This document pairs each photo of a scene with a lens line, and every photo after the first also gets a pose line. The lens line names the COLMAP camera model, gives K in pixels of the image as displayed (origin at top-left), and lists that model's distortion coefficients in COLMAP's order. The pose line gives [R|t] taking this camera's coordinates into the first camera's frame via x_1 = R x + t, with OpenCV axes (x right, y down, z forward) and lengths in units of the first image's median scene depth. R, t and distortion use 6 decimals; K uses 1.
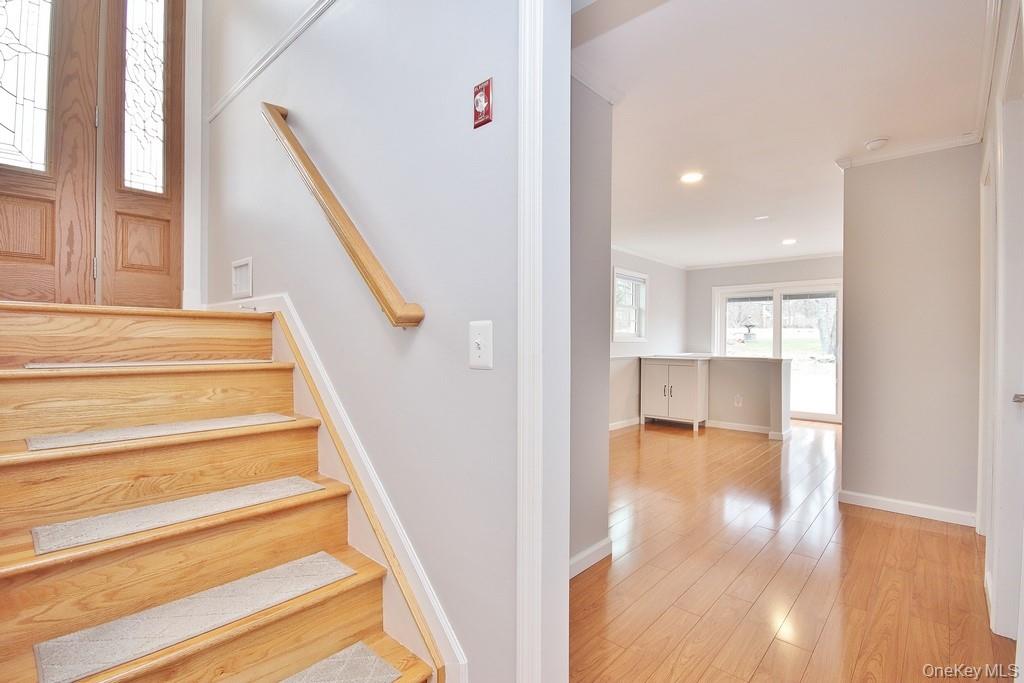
lens RADIAL K [[471.6, 0, 516.5], [0, 471.6, 343.4], [0, 0, 1]] dist [0.001790, -0.006977]
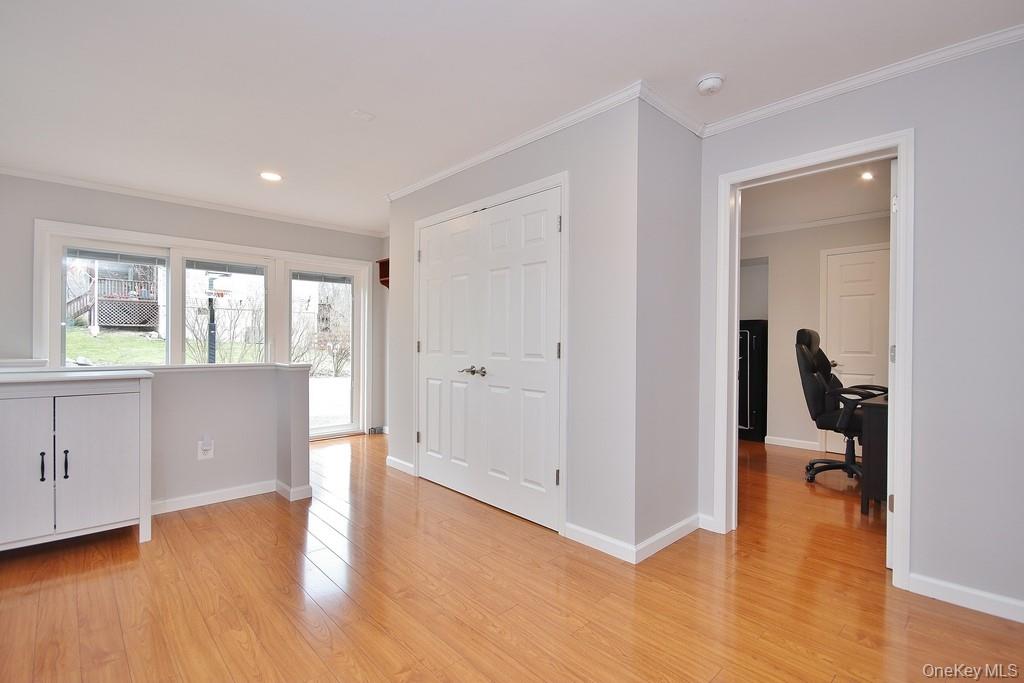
lens RADIAL K [[471.6, 0, 518.3], [0, 471.6, 340.4], [0, 0, 1]] dist [0.001790, -0.006977]
pose [[0.067535, -0.008264, 0.997683, -0.026052], [-0.002749, 0.999960, 0.008468, -0.003221], [-0.997713, -0.003315, 0.067509, 0.579908]]
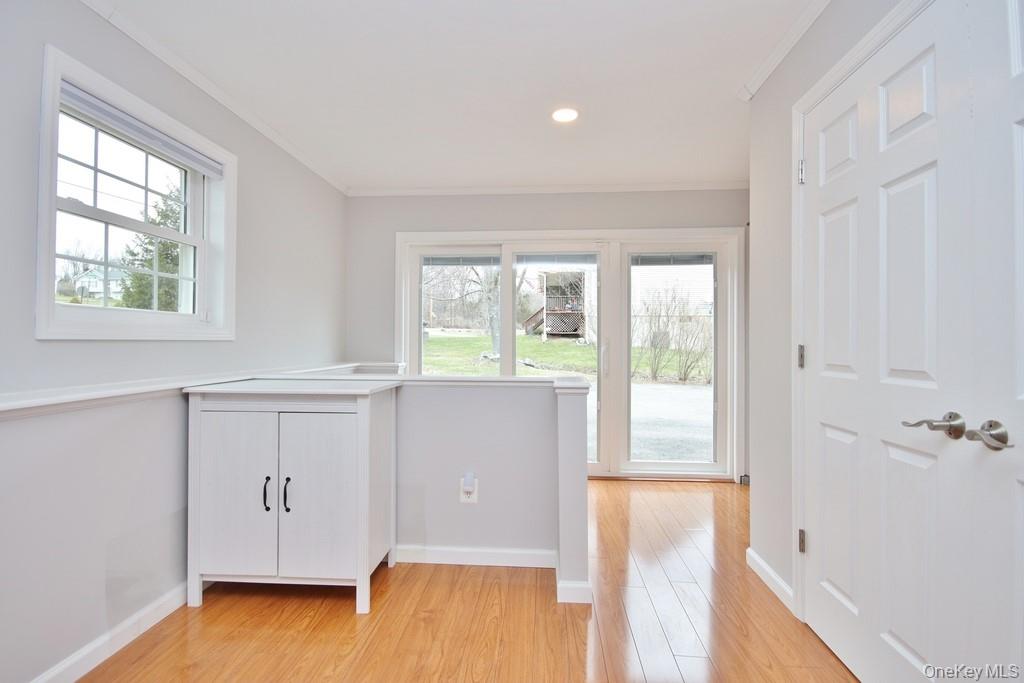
lens RADIAL K [[471.6, 0, 514.2], [0, 471.6, 339.7], [0, 0, 1]] dist [0.001790, -0.006977]
pose [[0.786362, -0.002113, 0.617762, 0.241391], [0.006465, 0.999968, -0.004810, 0.000071], [-0.617732, 0.007776, 0.786350, 0.626457]]
